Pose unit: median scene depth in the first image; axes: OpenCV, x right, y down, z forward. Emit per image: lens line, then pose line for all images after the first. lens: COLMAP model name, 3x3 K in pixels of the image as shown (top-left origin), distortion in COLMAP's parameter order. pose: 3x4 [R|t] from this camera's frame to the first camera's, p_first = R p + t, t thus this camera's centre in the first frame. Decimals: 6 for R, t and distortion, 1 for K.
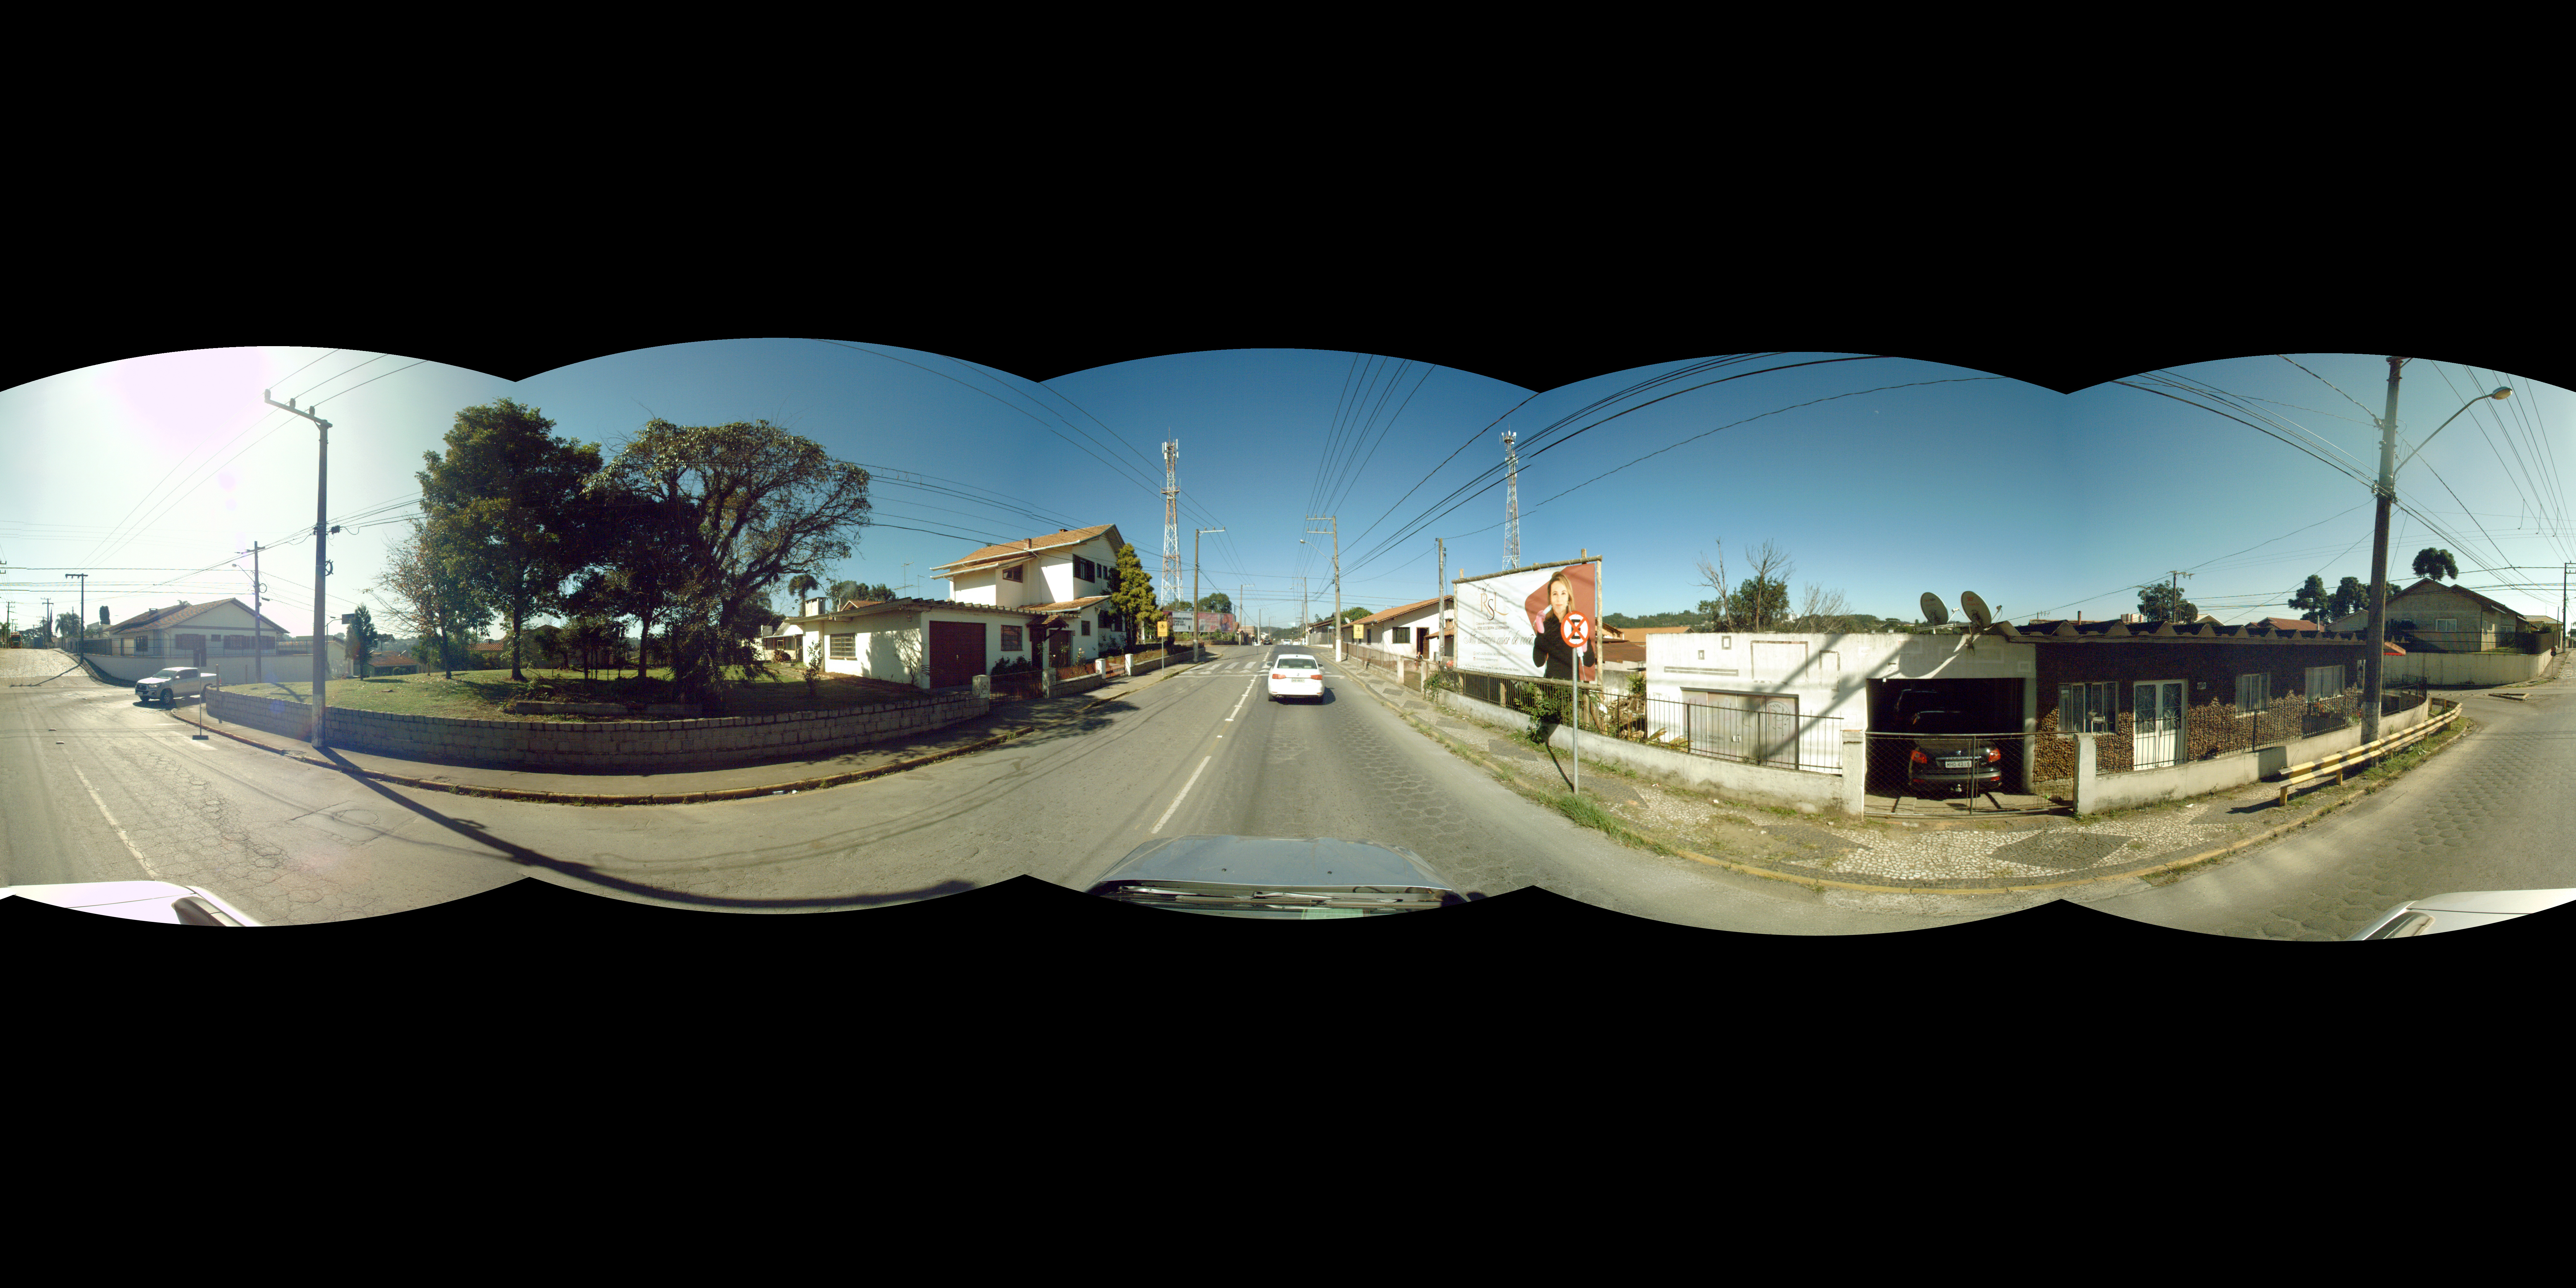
lens RADIAL K [[8279.4, 0, 1288.0], [0, 8279.4, 644.0], [0, 0, 1]] dist [-0.095883, -1.835763]
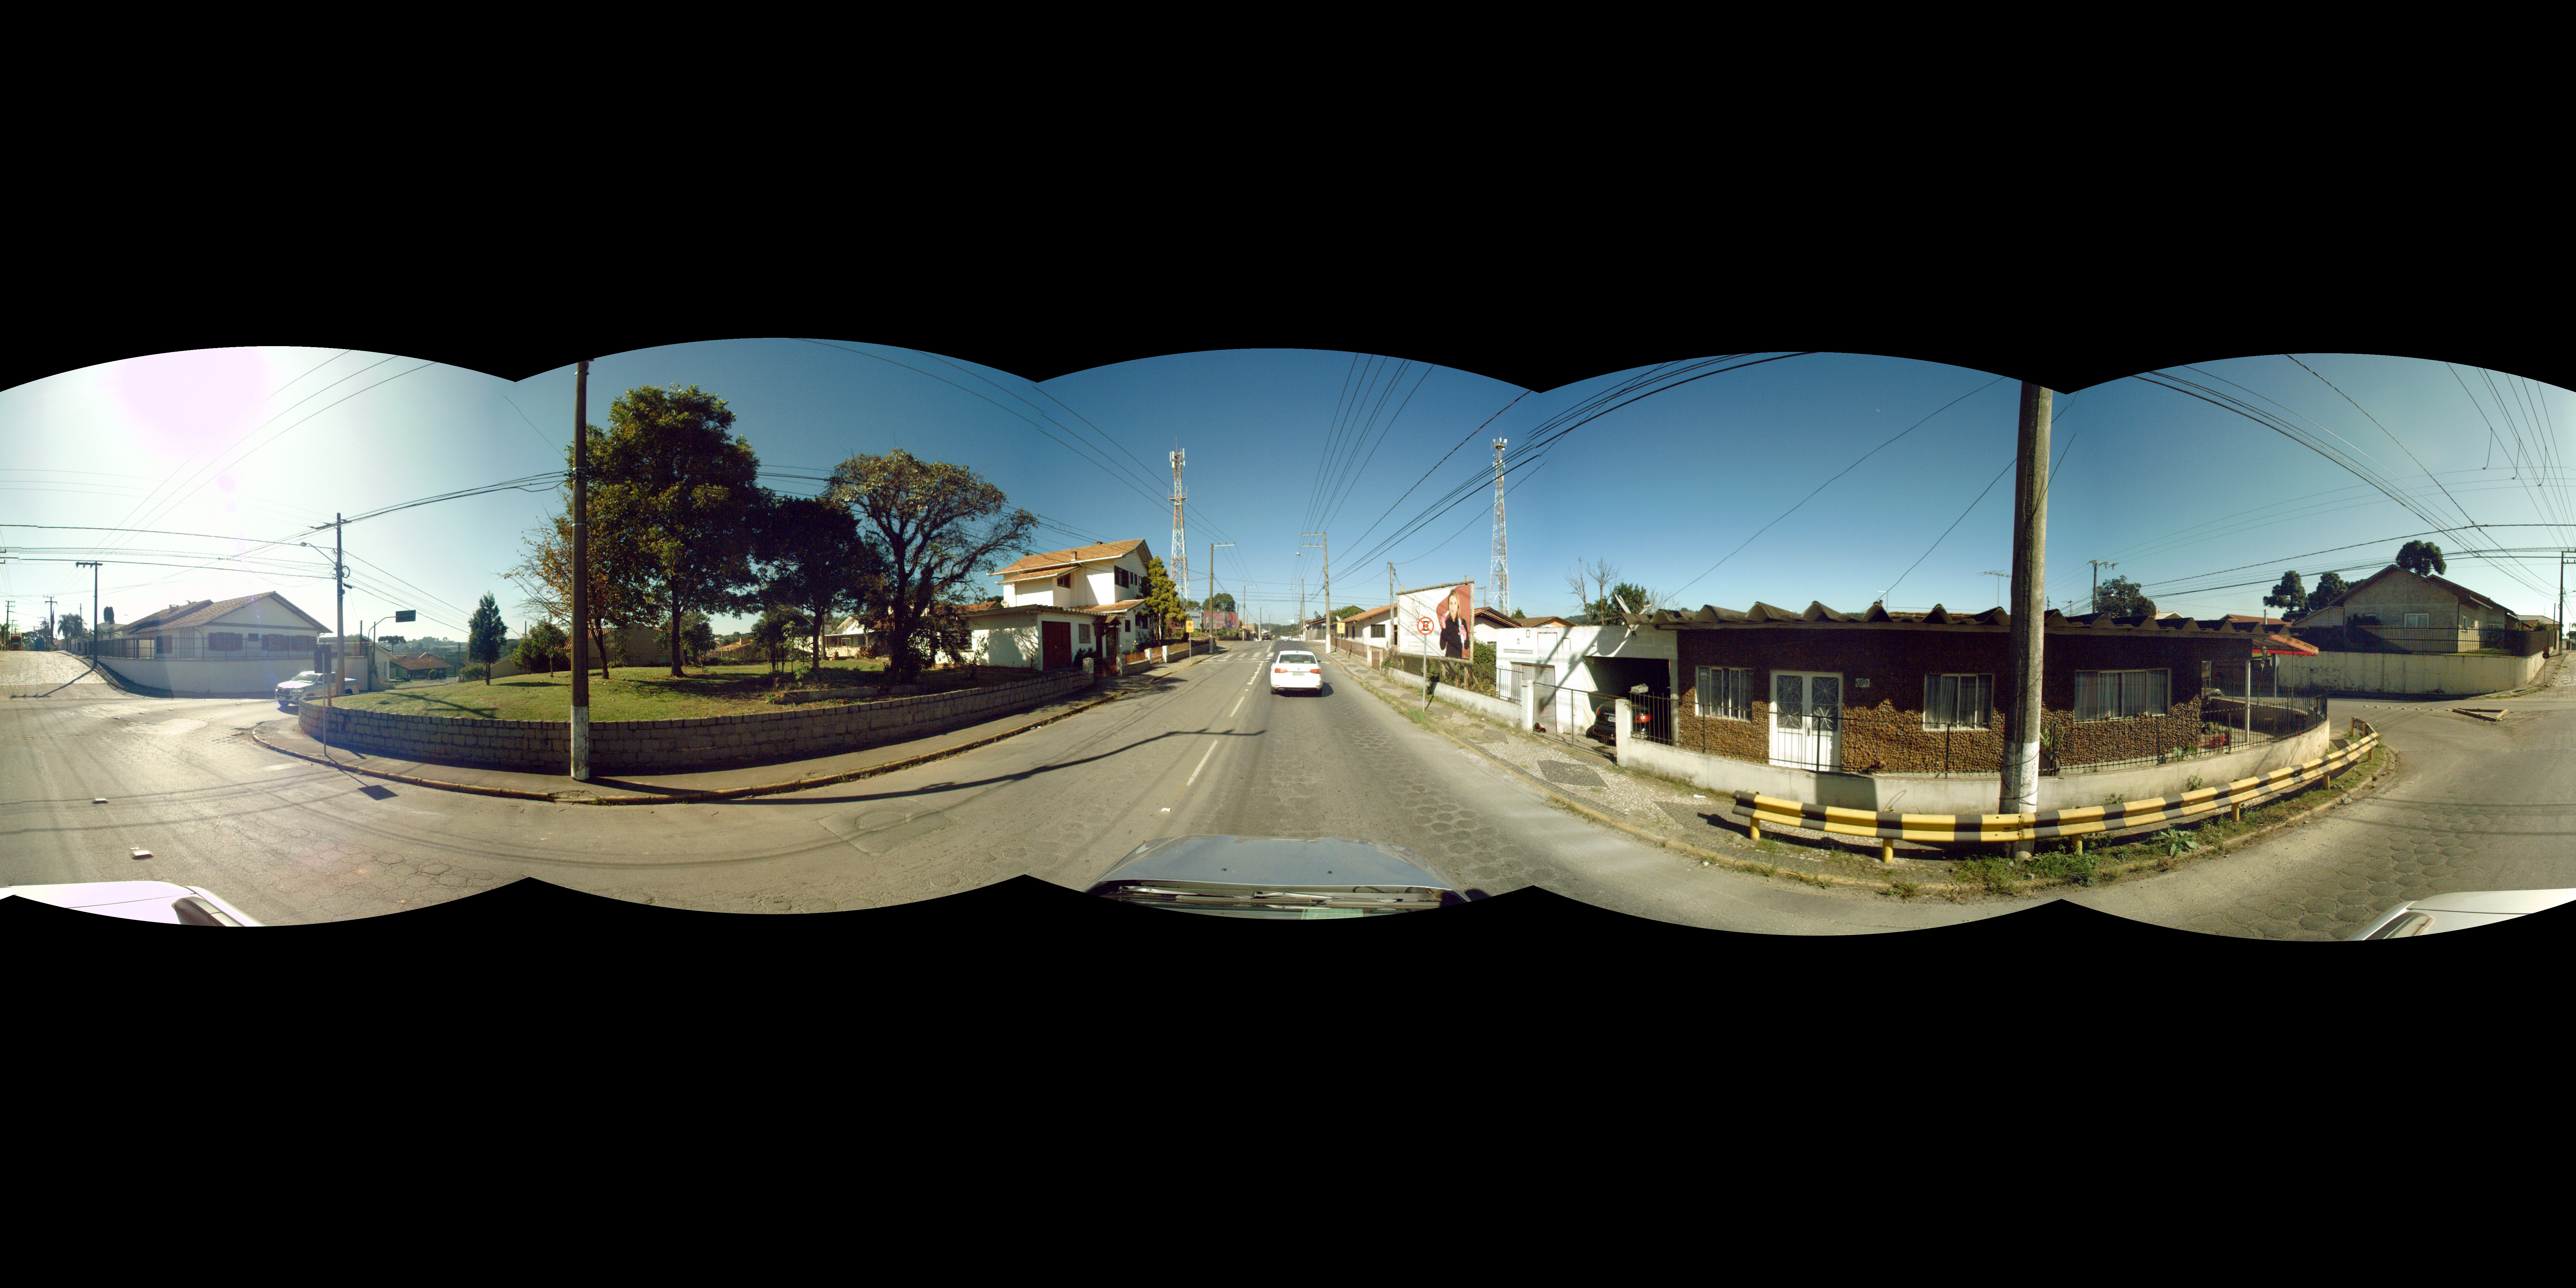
lens RADIAL K [[8917.4, 0, 1215.9], [0, 8917.4, 733.0], [0, 0, 1]] dist [-1.915400, 1.351558]
pose [[0.999966, -0.000816, -0.008167, 0.000119], [0.000900, 0.999947, 0.010251, 0.000311], [0.008158, -0.010258, 0.999914, -0.223079]]
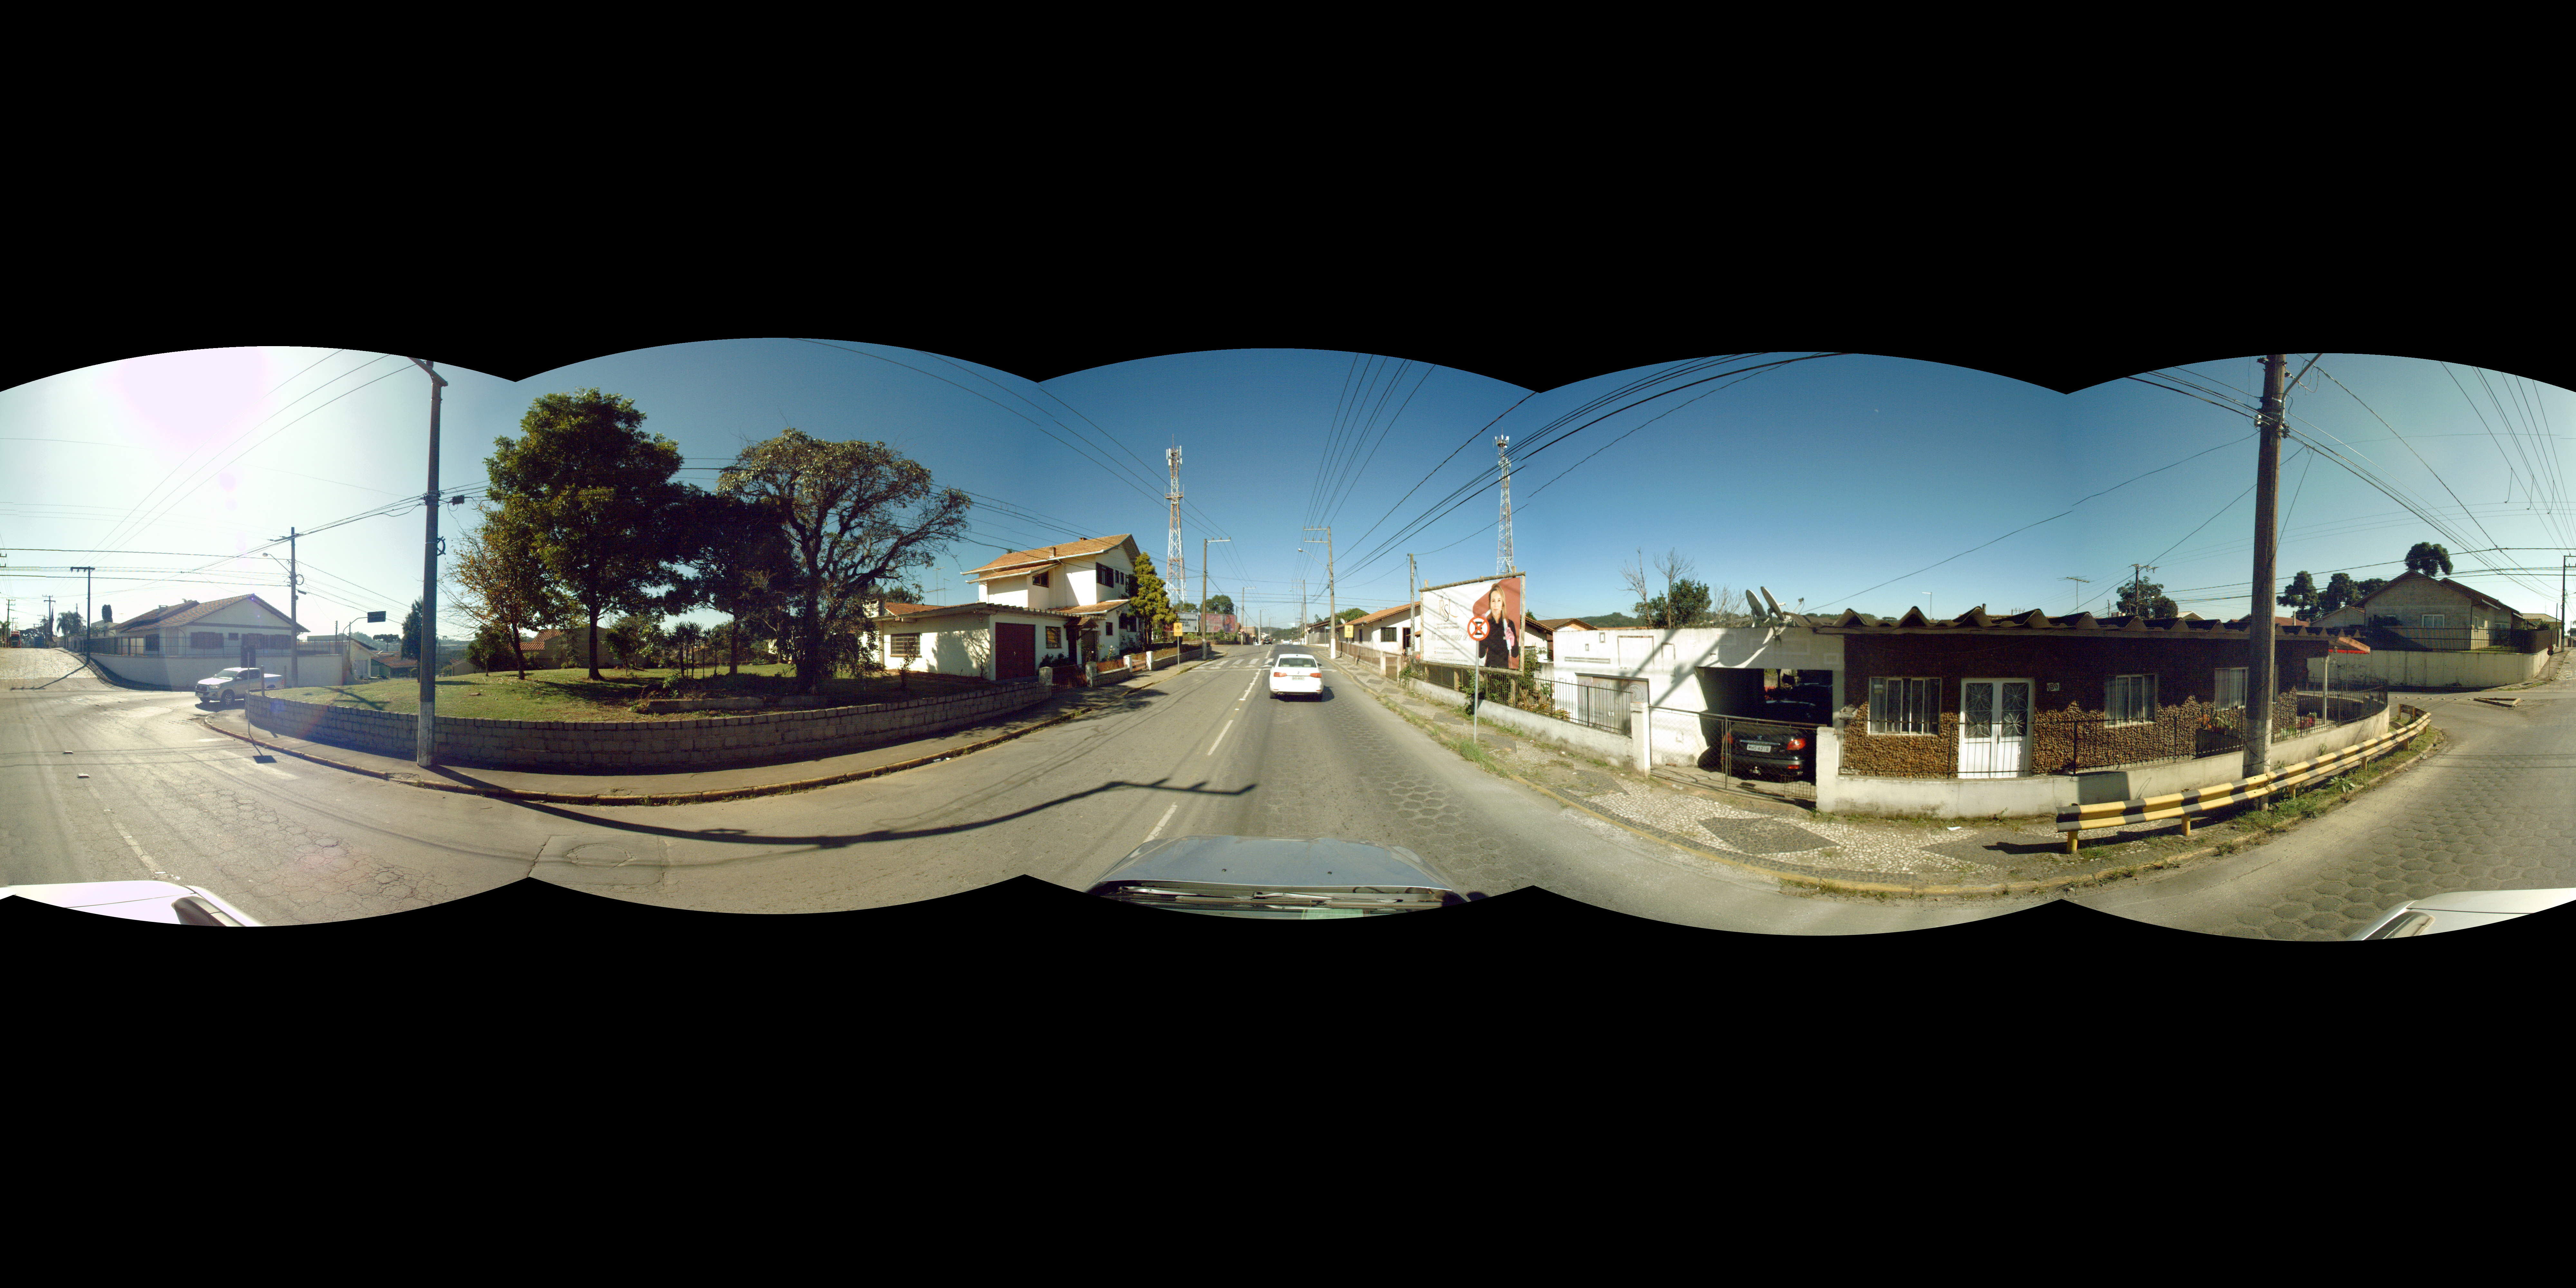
lens RADIAL K [[8547.4, 0, 1181.1], [0, 8547.4, 640.7], [0, 0, 1]] dist [-0.727285, -1.449552]
pose [[0.999922, -0.000425, -0.012514, 0.000017], [0.000420, 1.000000, -0.000396, 0.000112], [0.012514, 0.000391, 0.999922, -0.103546]]
